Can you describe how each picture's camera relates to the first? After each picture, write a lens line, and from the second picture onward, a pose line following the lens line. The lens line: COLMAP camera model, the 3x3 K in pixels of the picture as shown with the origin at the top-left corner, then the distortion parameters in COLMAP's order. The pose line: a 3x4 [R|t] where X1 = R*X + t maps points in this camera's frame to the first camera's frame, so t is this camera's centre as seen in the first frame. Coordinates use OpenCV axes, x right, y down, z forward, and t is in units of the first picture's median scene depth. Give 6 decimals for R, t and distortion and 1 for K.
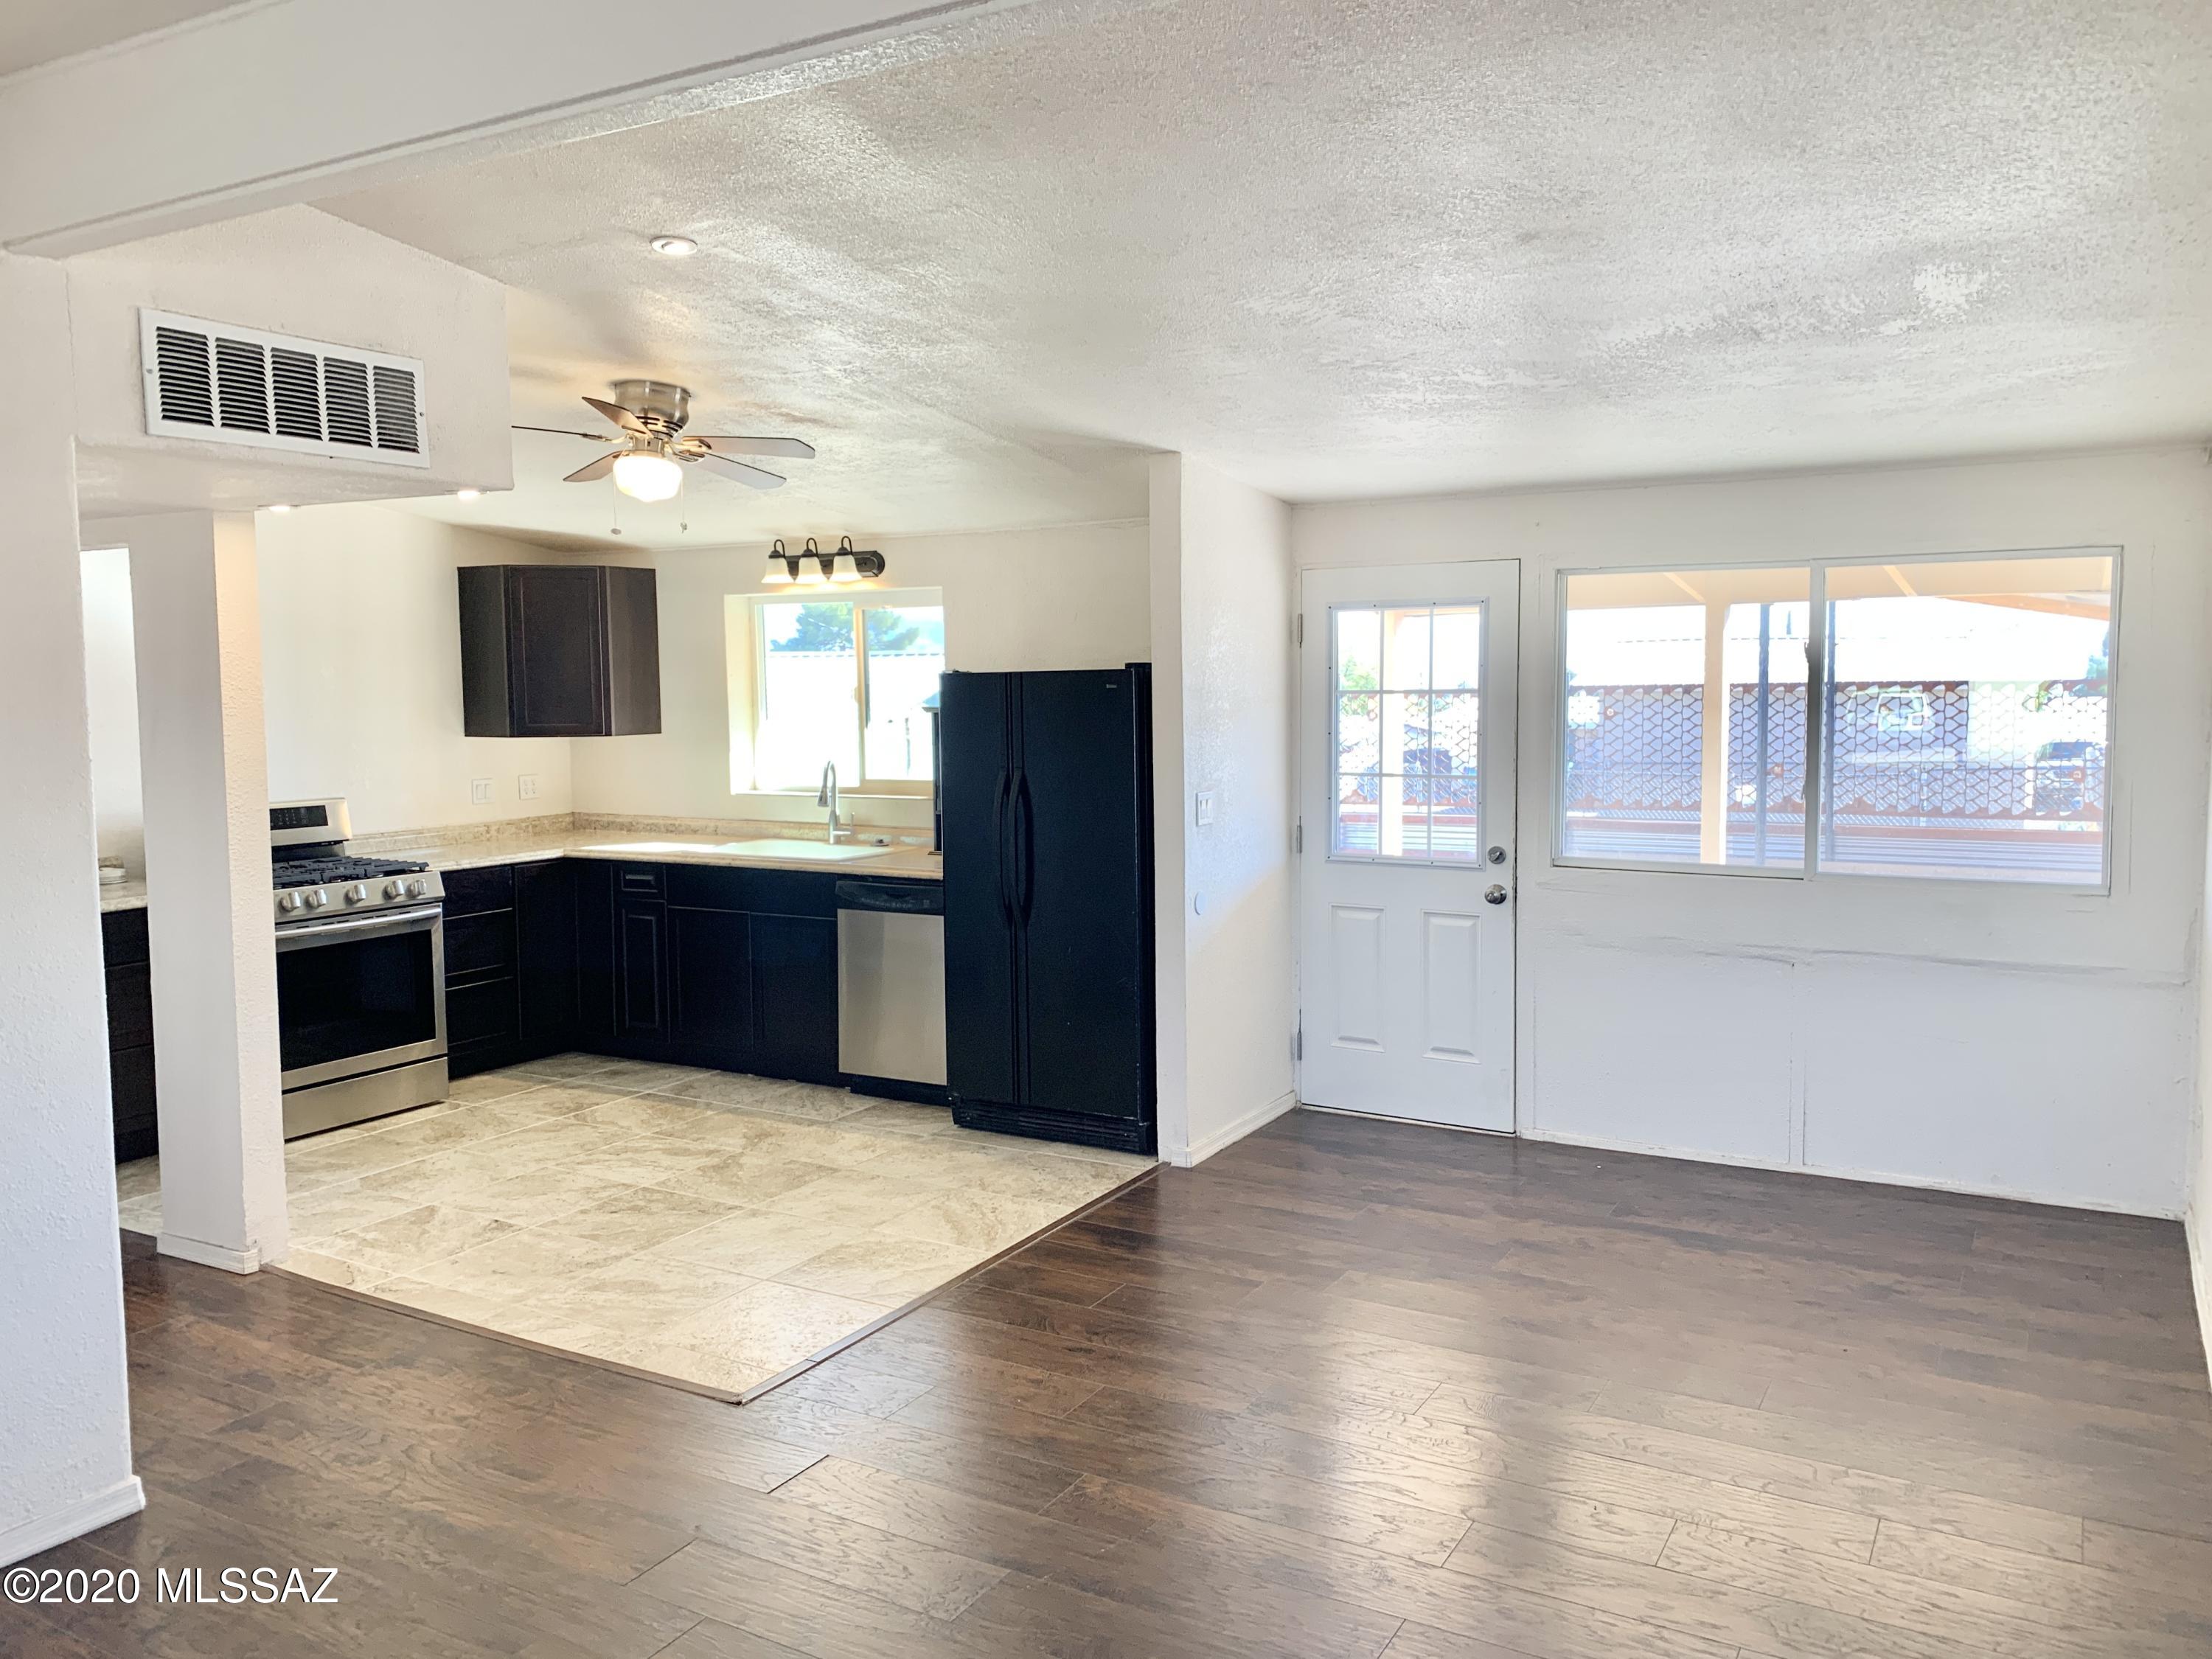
lens RADIAL K [[1656.0, 0, 1120.5], [0, 1656.0, 808.6], [0, 0, 1]] dist [0.052754, -0.100371]
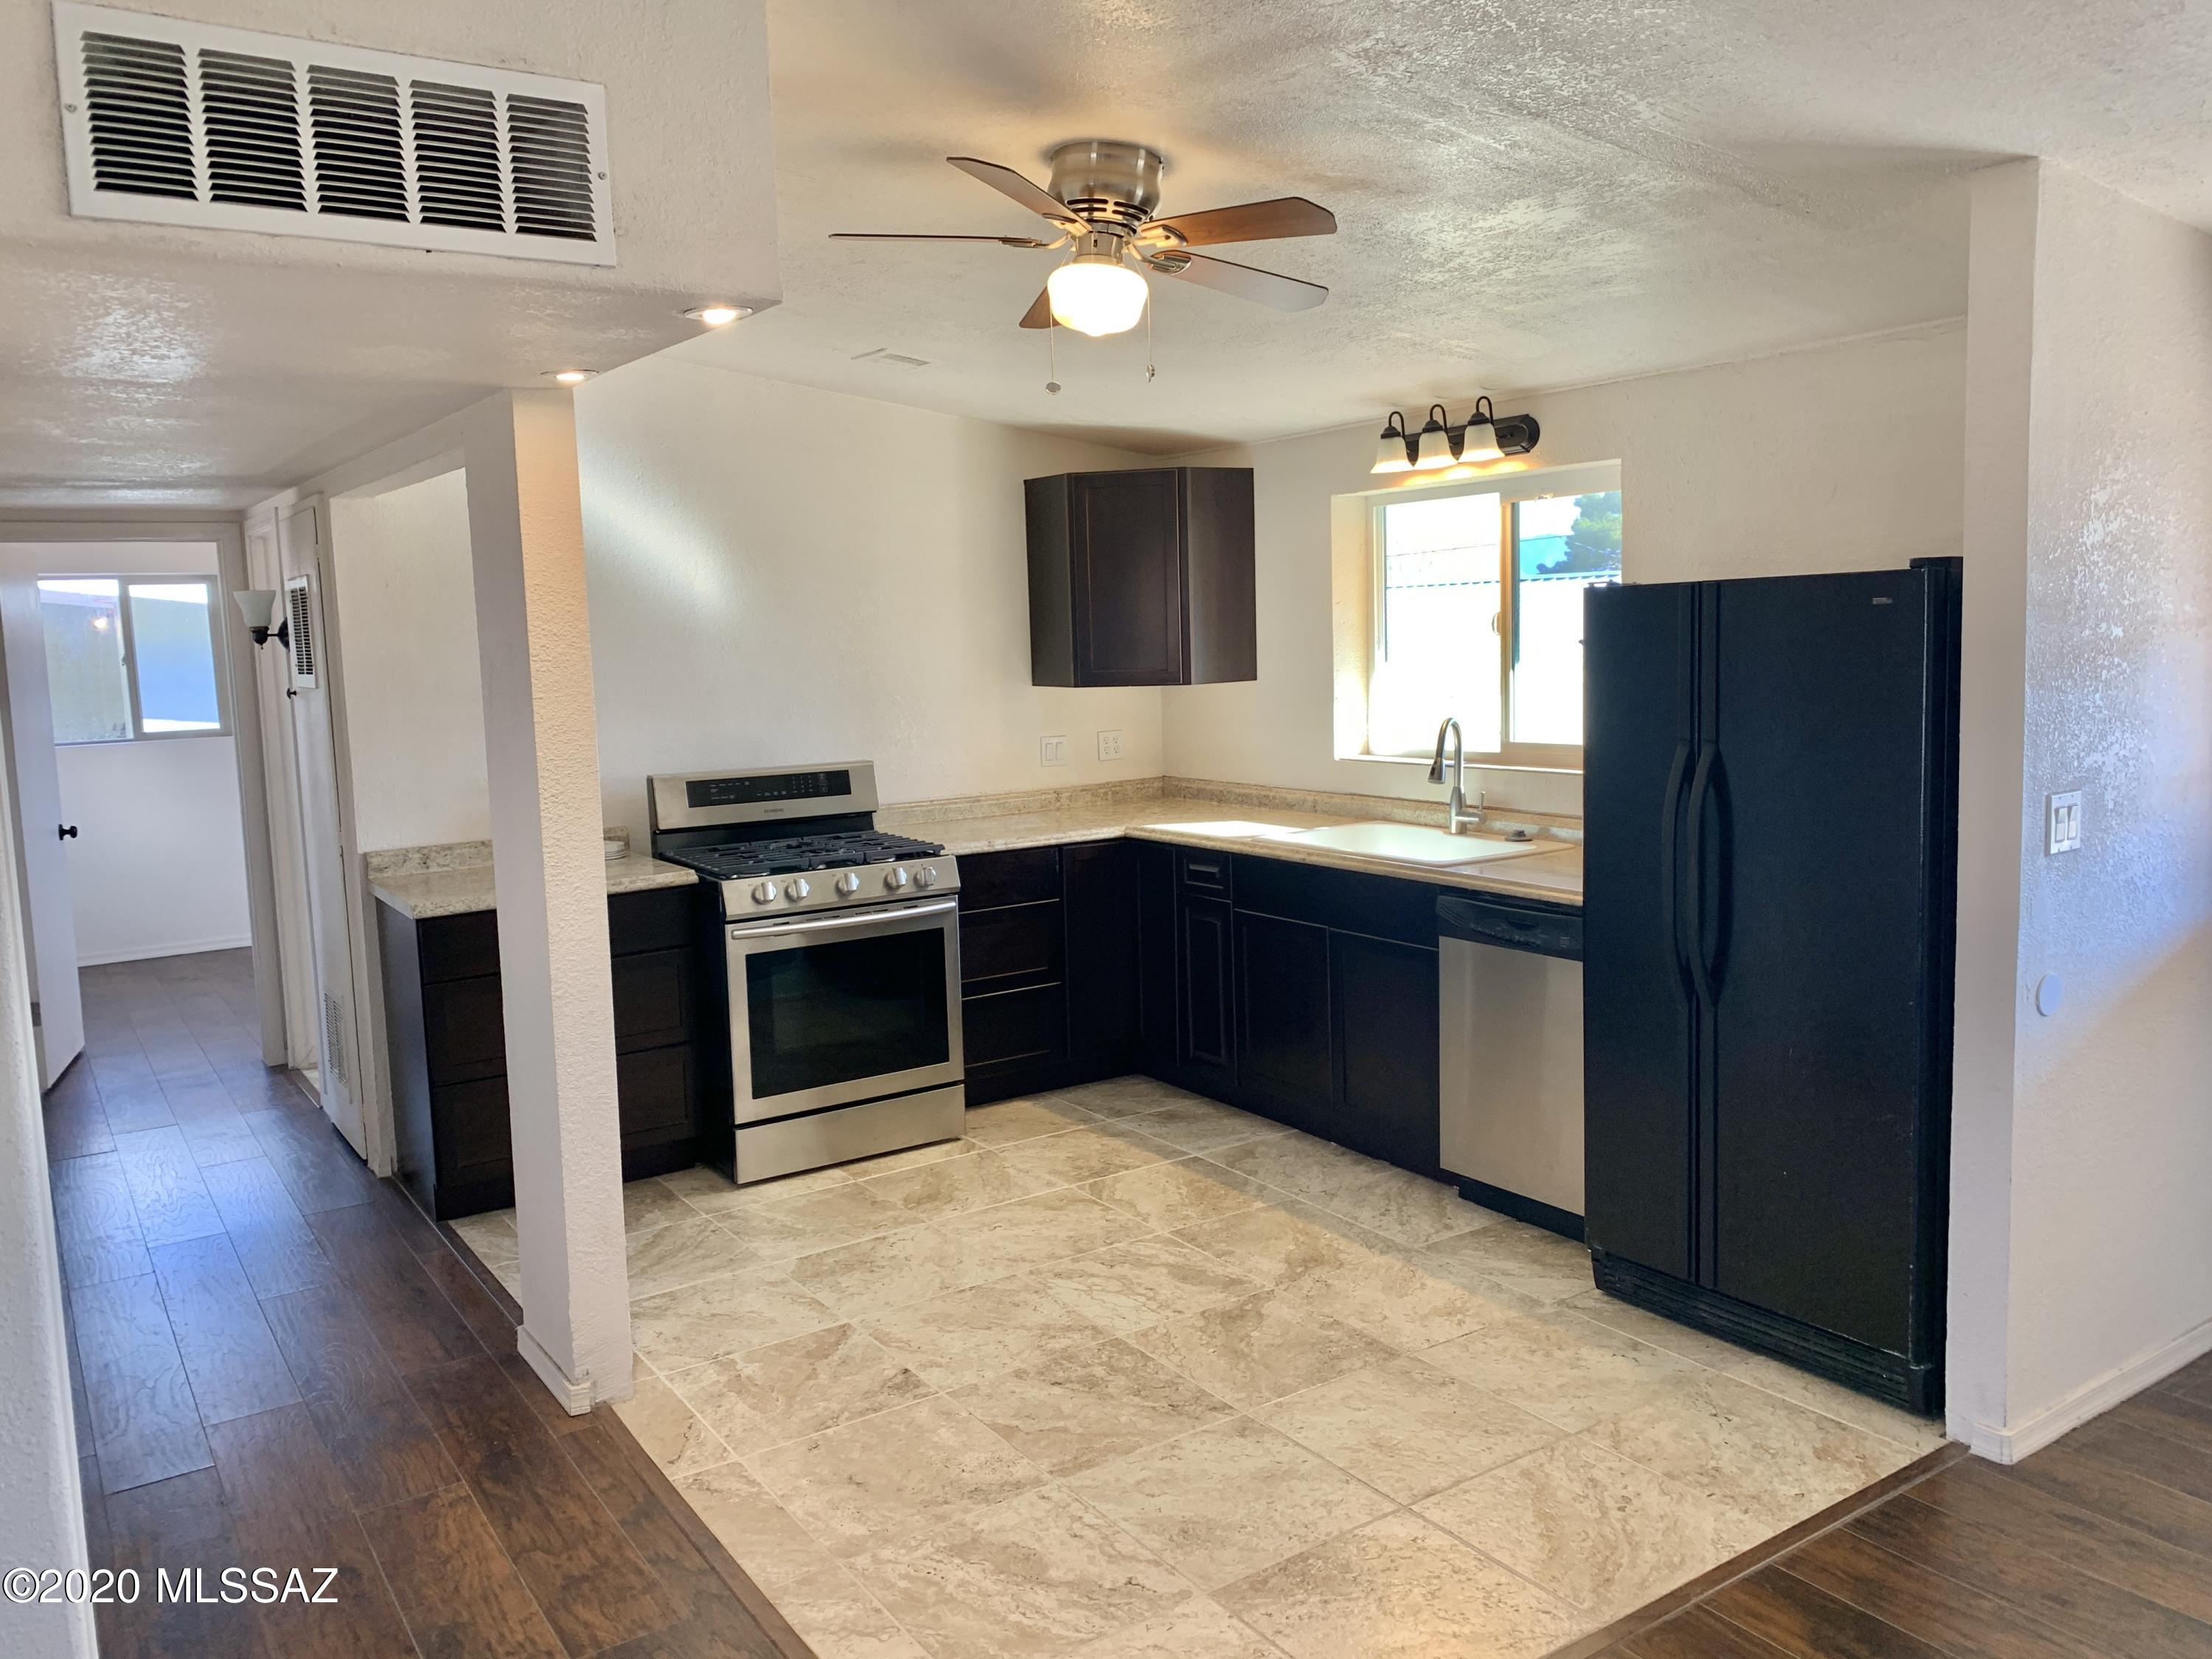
lens RADIAL K [[1678.4, 0, 1105.5], [0, 1678.4, 811.9], [0, 0, 1]] dist [0.092408, -0.134245]
pose [[0.896470, 0.032396, -0.441918, 0.015367], [-0.013076, 0.998824, 0.046696, -0.024833], [0.442911, -0.036083, 0.895839, 0.342457]]
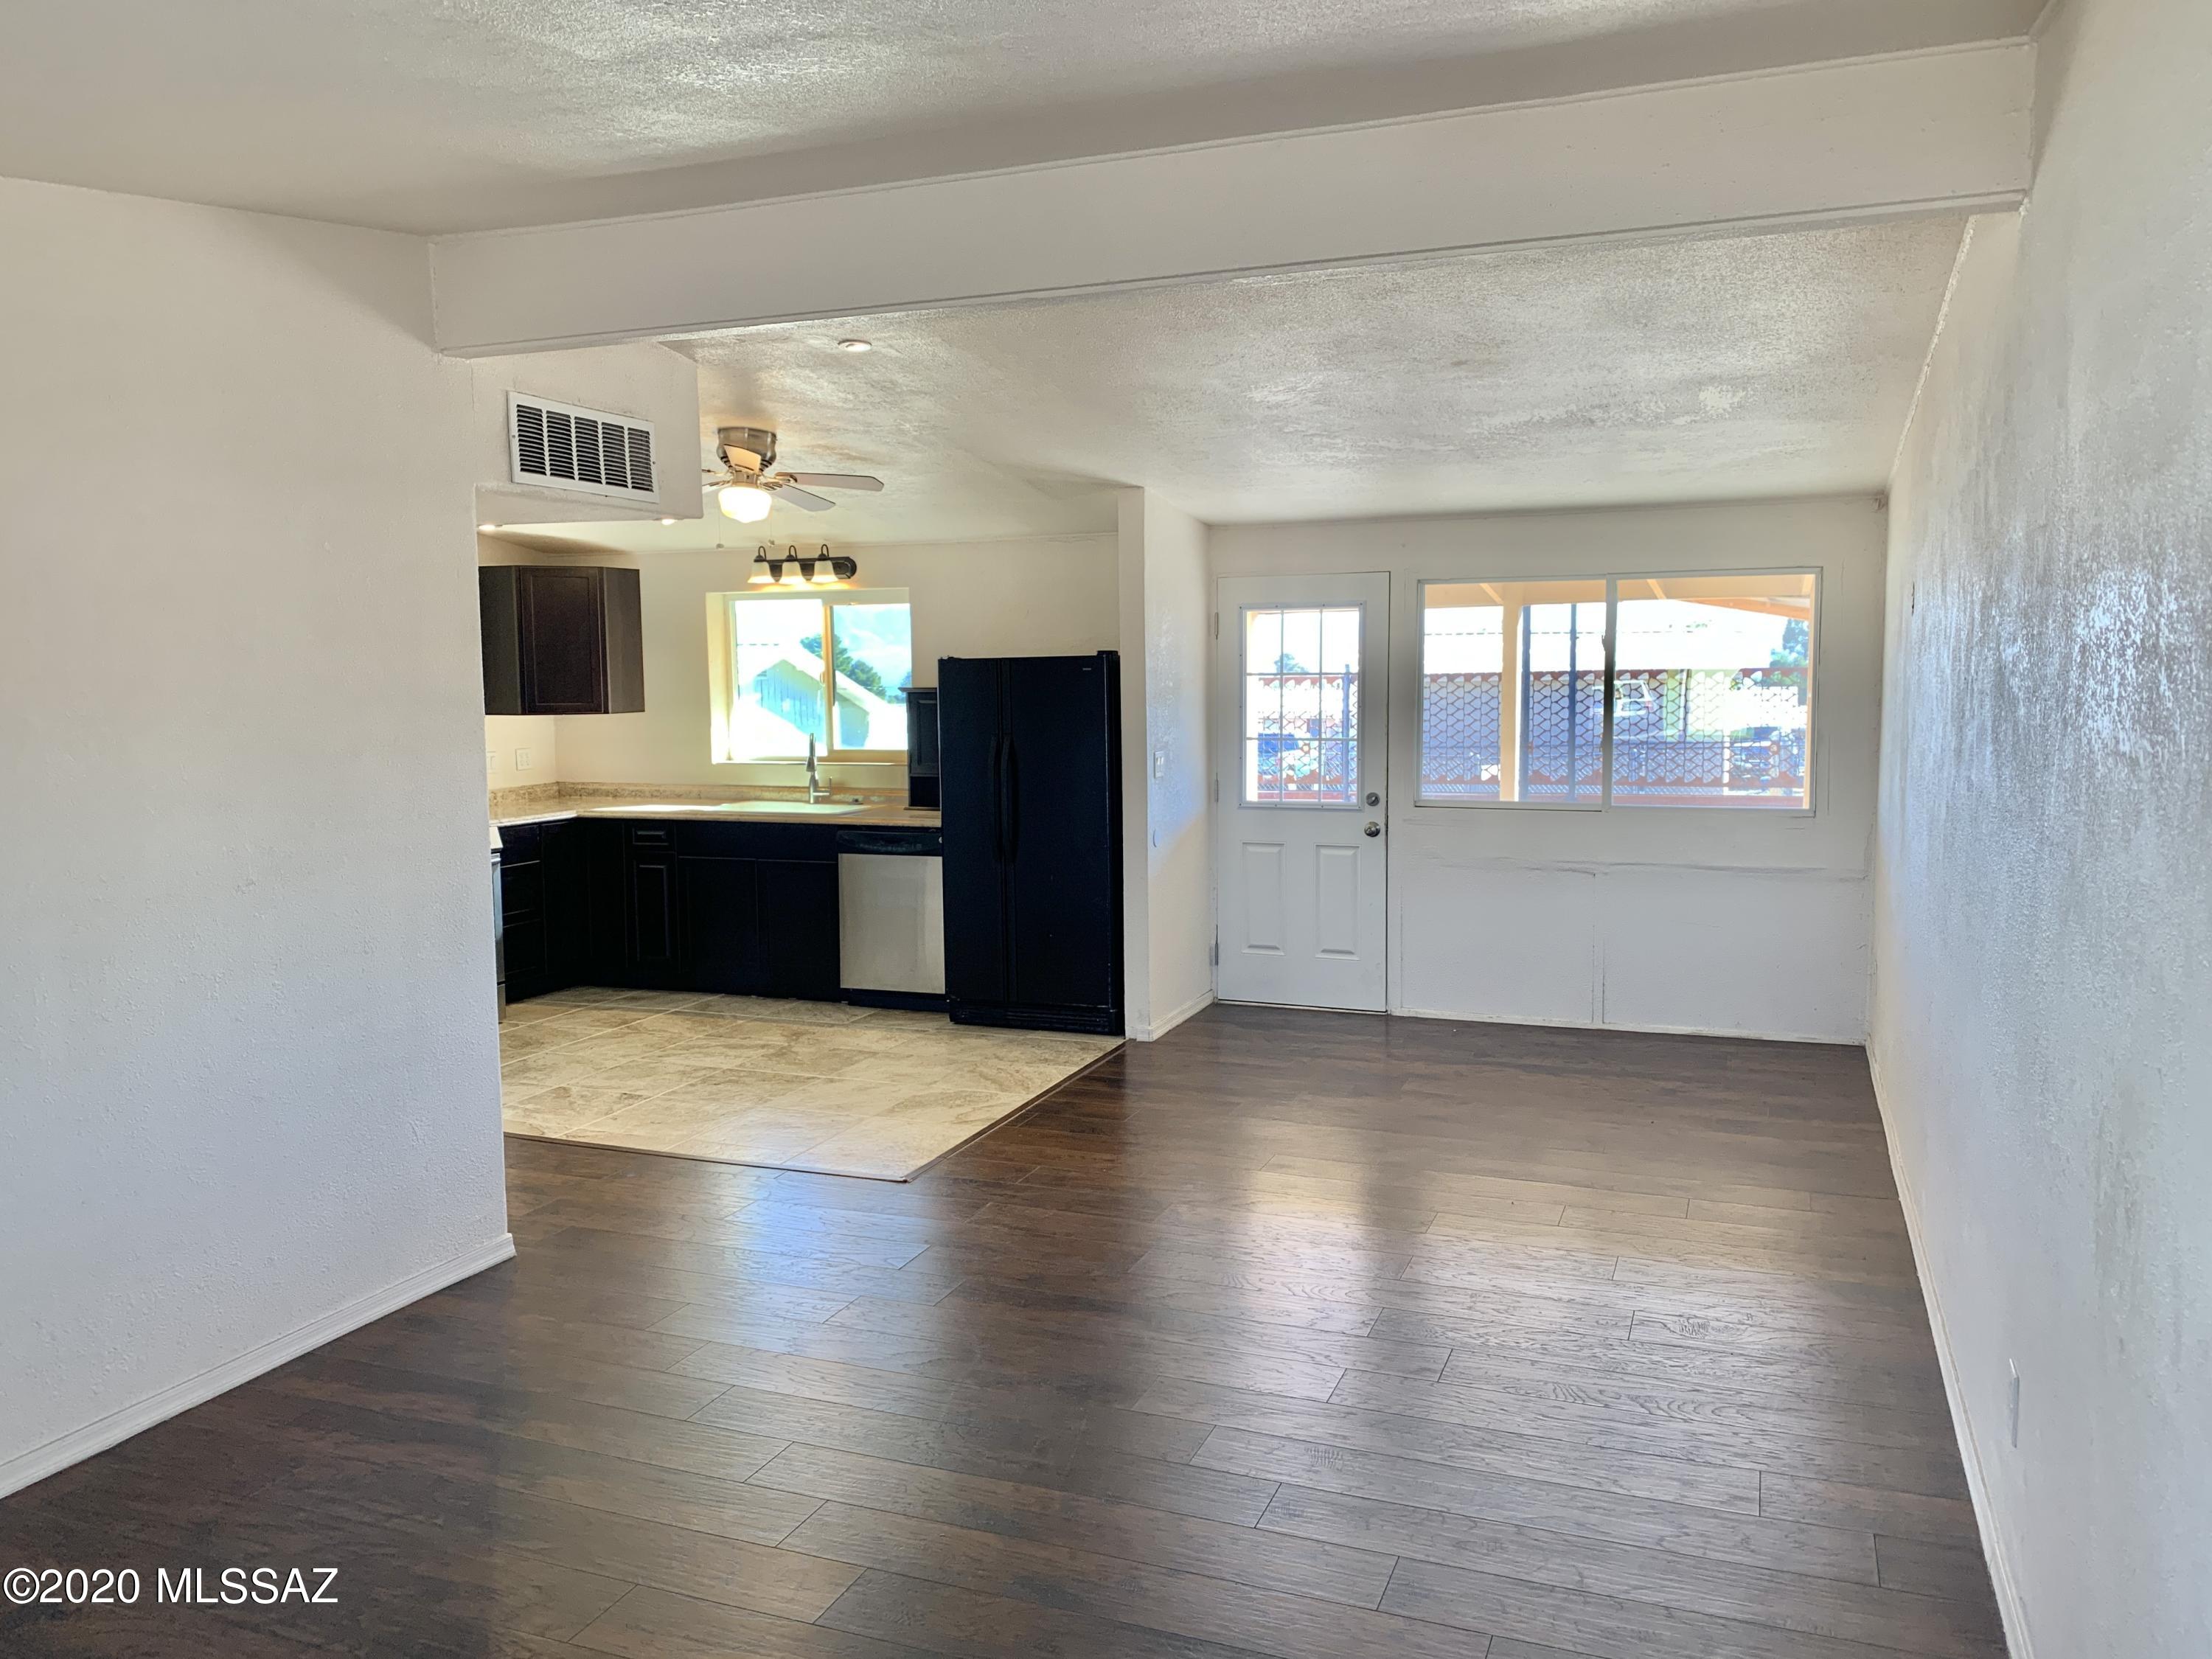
lens RADIAL K [[1642.3, 0, 1106.0], [0, 1642.3, 829.5], [0, 0, 1]] dist [0.145402, -0.441208]
pose [[0.989463, -0.014353, 0.144070, -0.168119], [0.011771, 0.999755, 0.018758, 0.025092], [-0.144304, -0.016865, 0.989390, -0.251872]]
